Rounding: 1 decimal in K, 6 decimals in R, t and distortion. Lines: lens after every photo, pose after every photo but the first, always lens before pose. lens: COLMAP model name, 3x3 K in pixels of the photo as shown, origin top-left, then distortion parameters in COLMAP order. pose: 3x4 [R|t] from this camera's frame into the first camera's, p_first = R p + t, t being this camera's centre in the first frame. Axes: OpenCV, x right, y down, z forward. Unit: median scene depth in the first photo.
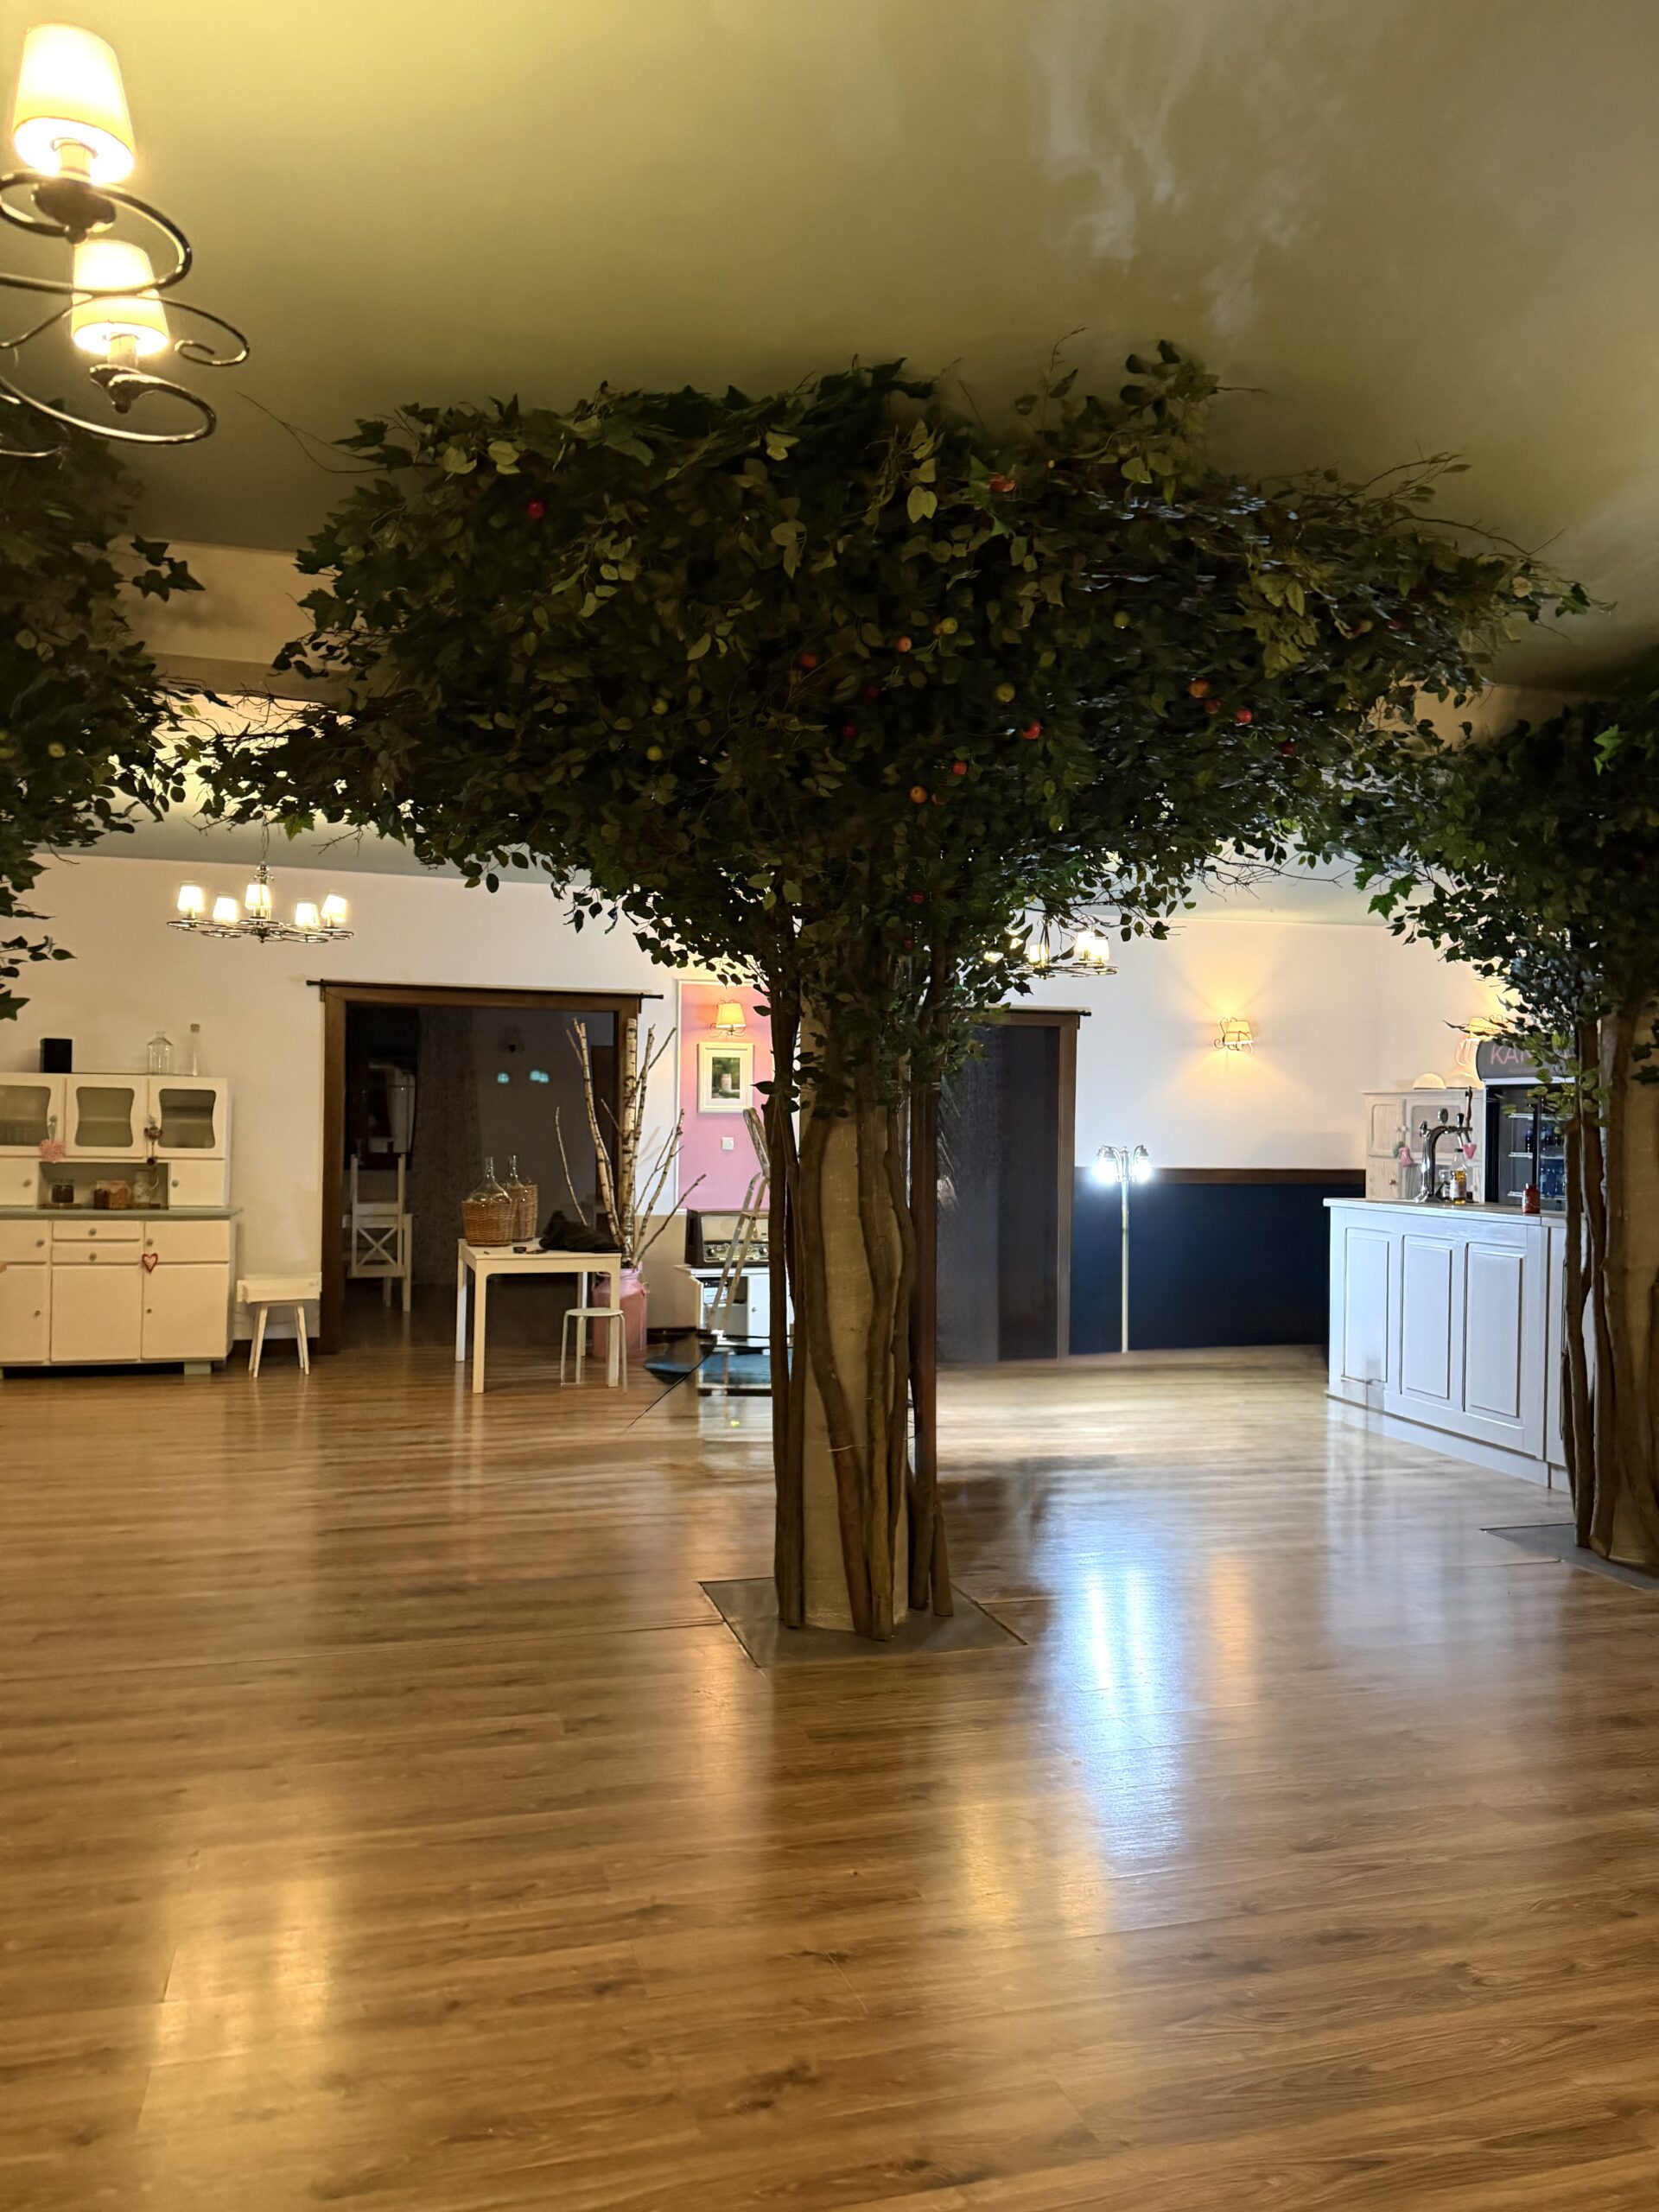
lens RADIAL K [[1559.3, 0, 829.5], [0, 1559.3, 1106.0], [0, 0, 1]] dist [0.070795, -0.106517]
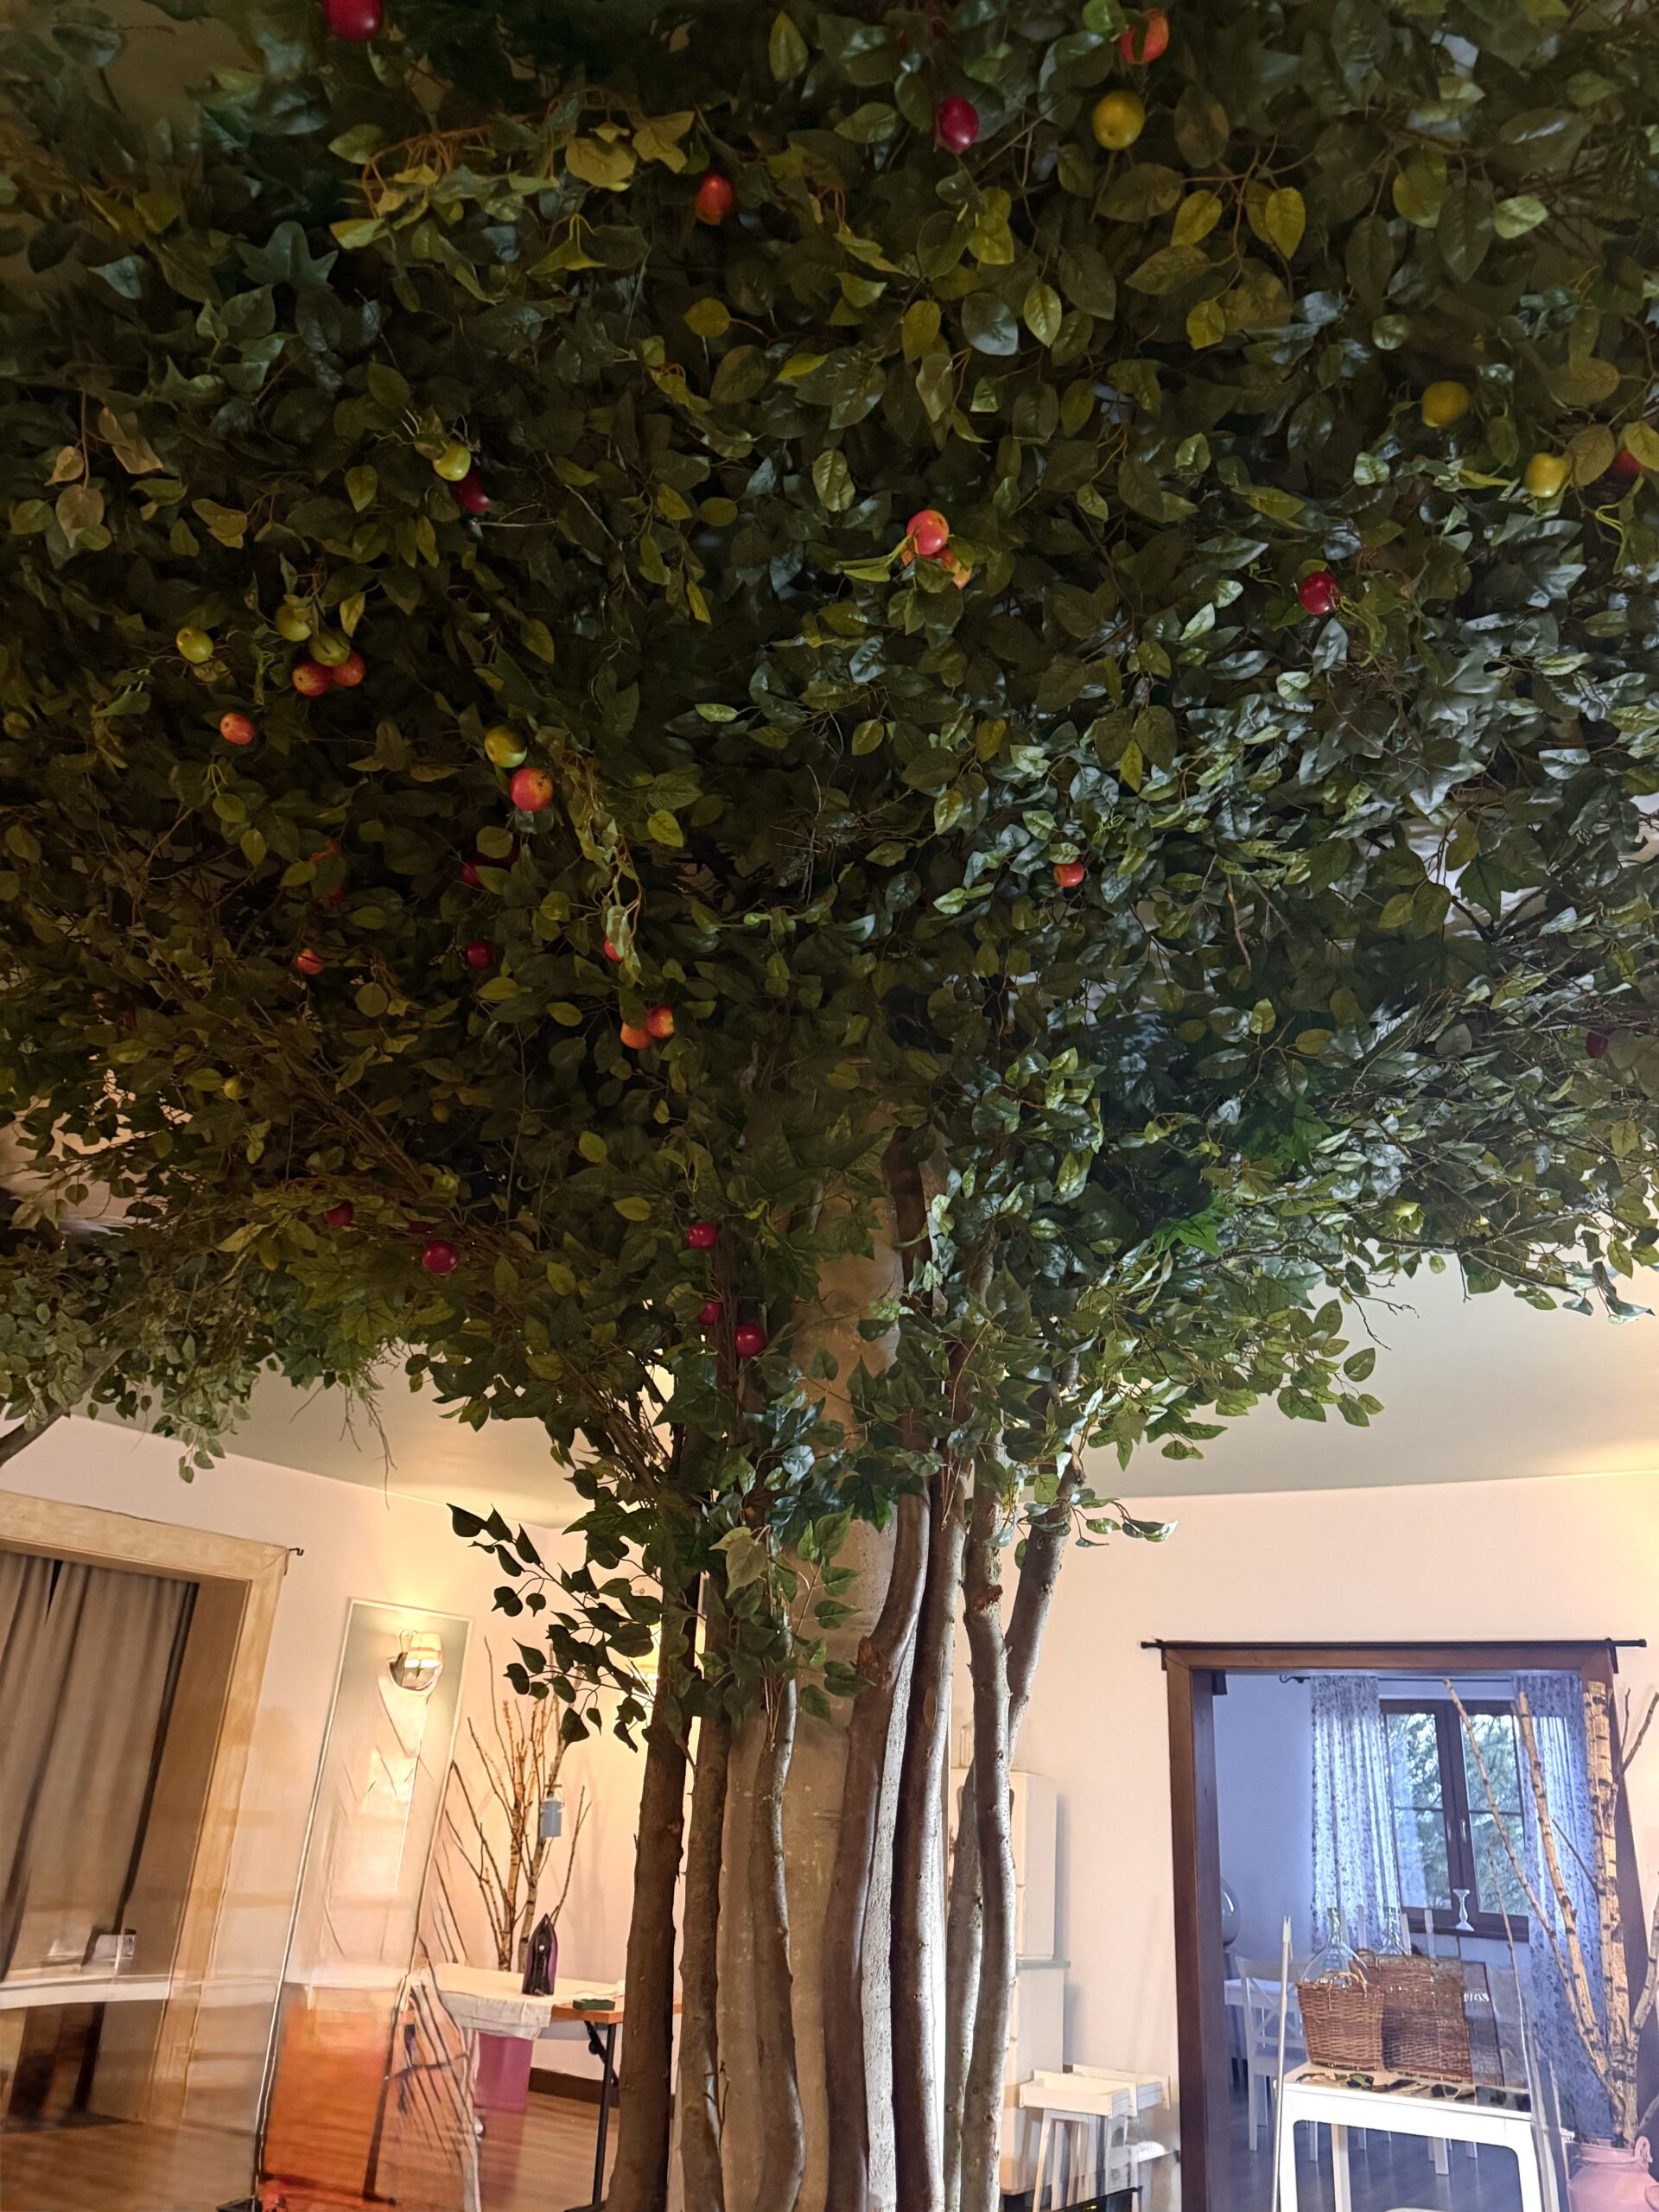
lens RADIAL K [[1559.3, 0, 829.5], [0, 1559.3, 1106.0], [0, 0, 1]] dist [0.070795, -0.106517]
pose [[0.640292, -0.296242, -0.708707, 0.226768], [-0.038588, 0.909068, -0.414857, 0.010002], [0.767161, 0.292977, 0.570638, 0.385324]]
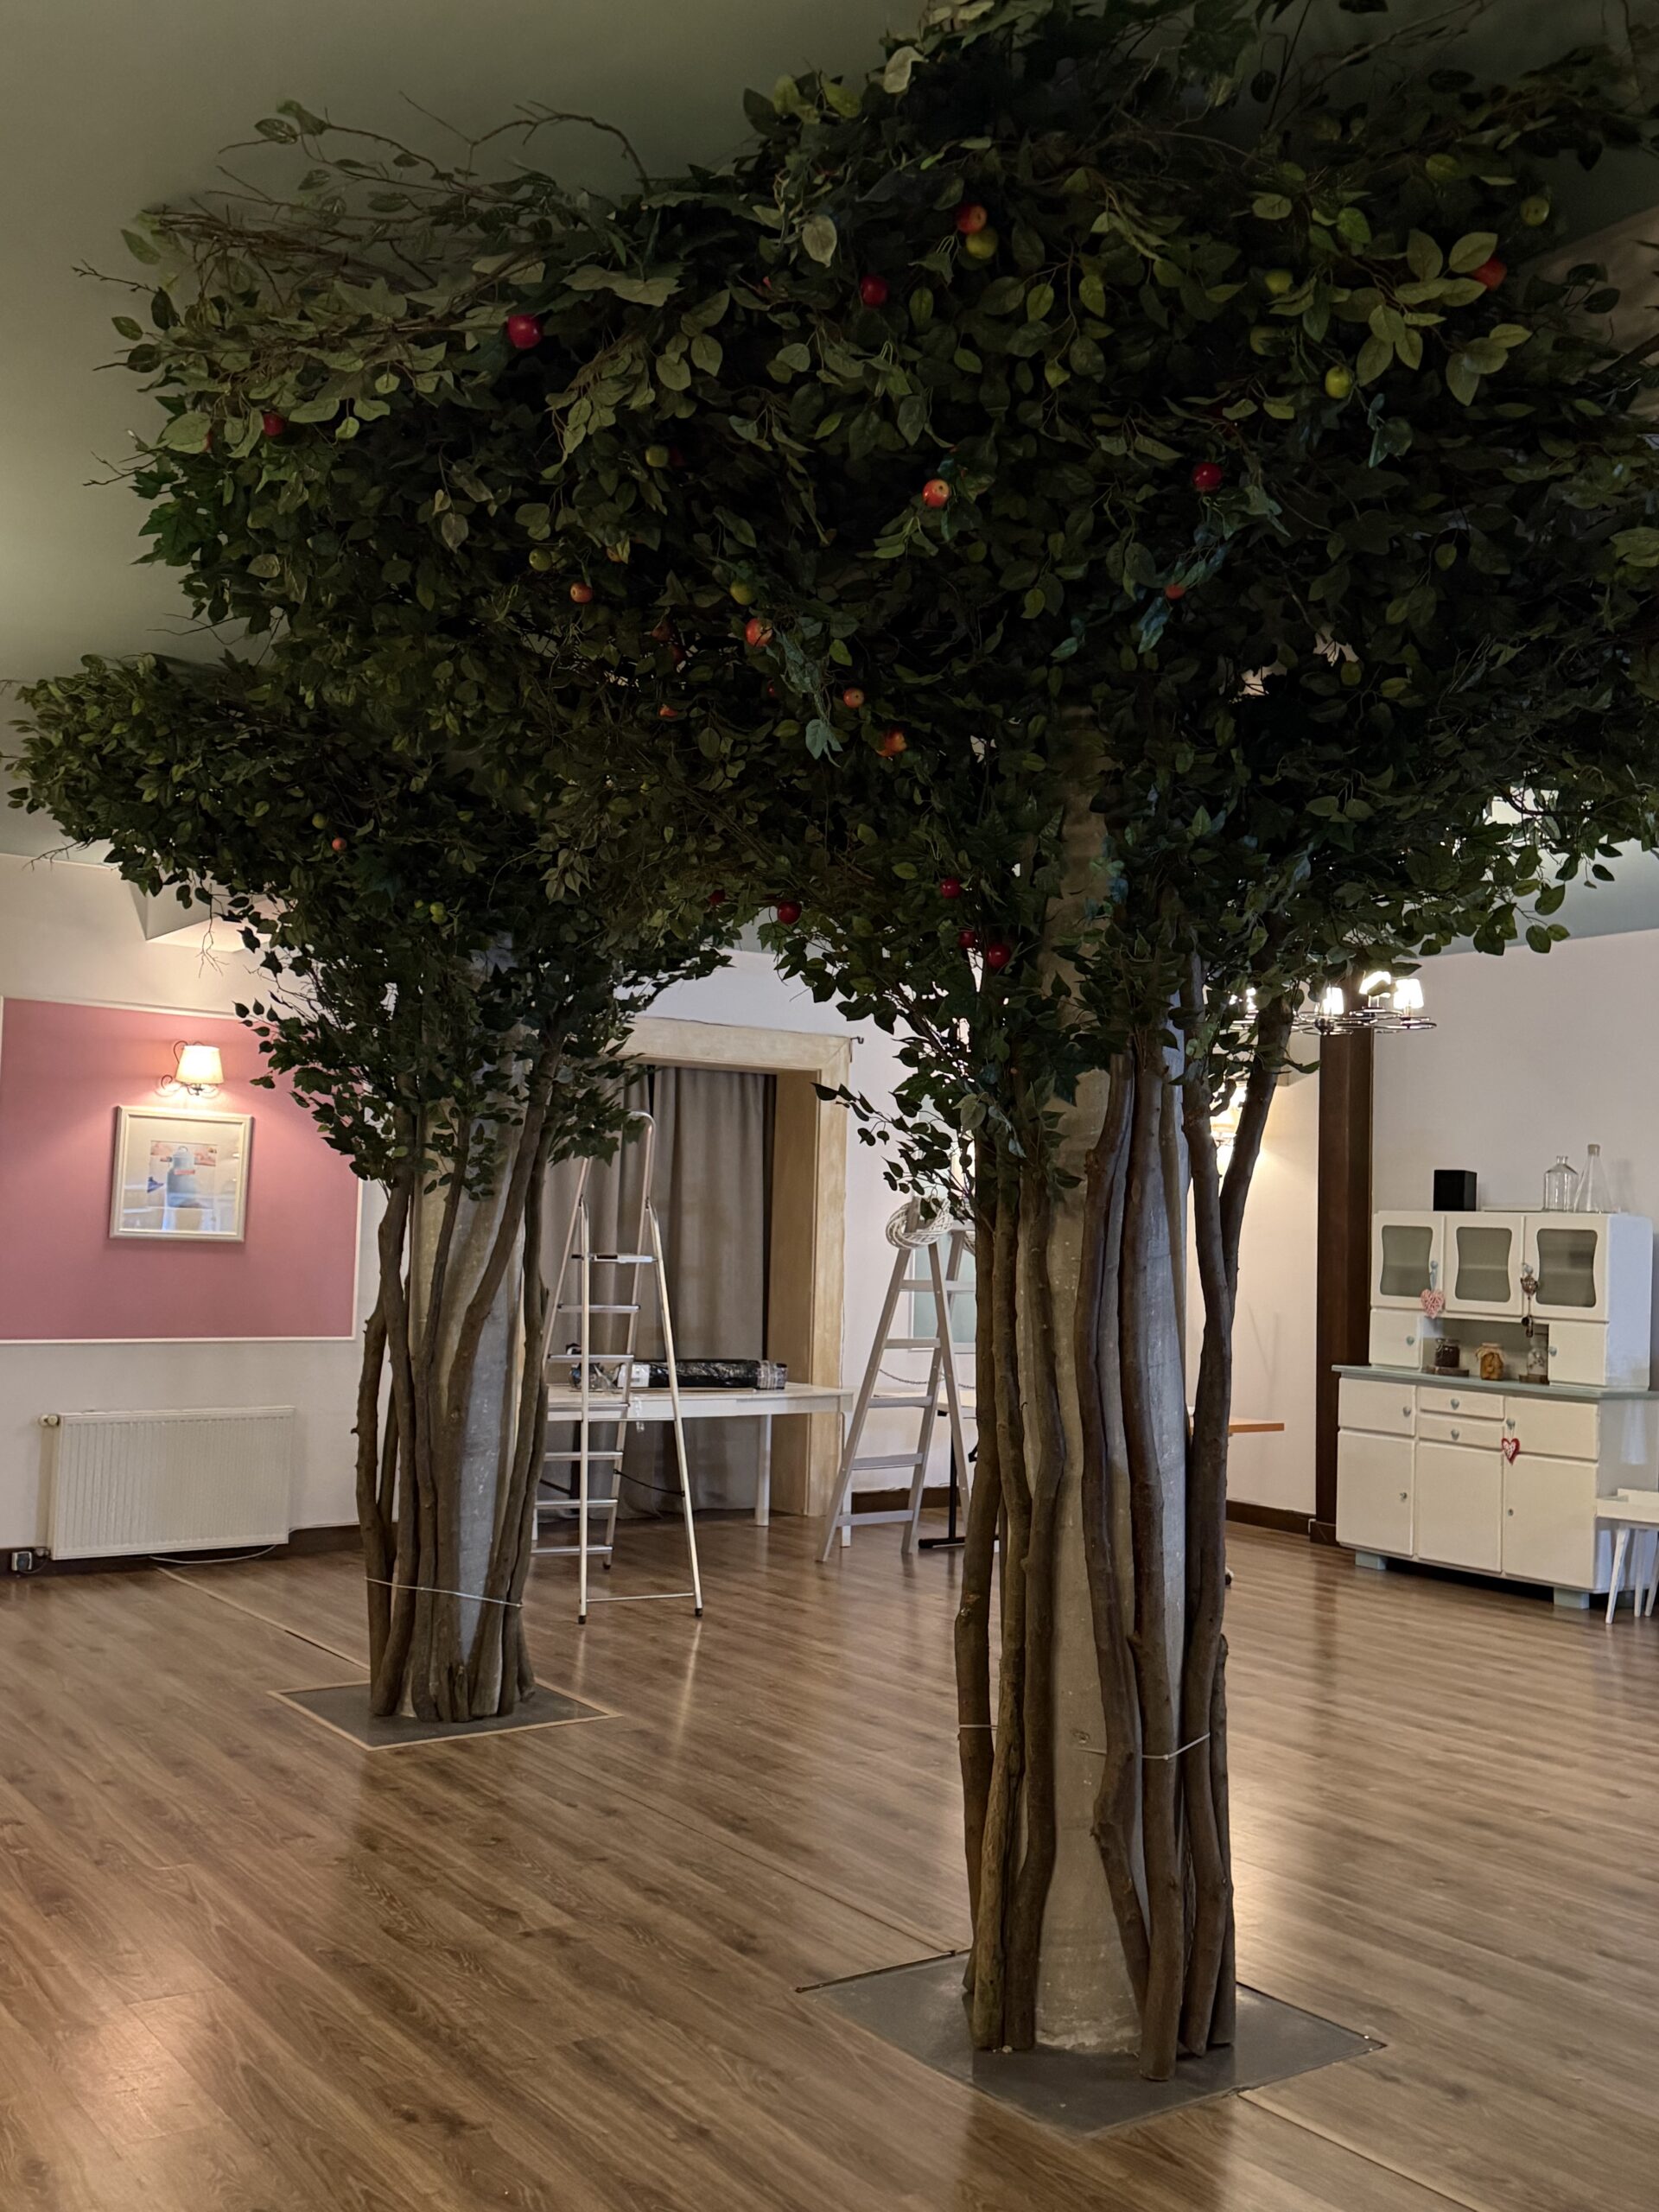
lens RADIAL K [[2048.1, 0, 829.5], [0, 2048.1, 1106.0], [0, 0, 1]] dist [0.071830, 0.003181]
pose [[0.310373, -0.067463, -0.948218, 0.454381], [-0.011727, 0.997131, -0.074781, 0.009427], [0.950542, 0.034330, 0.308691, 0.352133]]
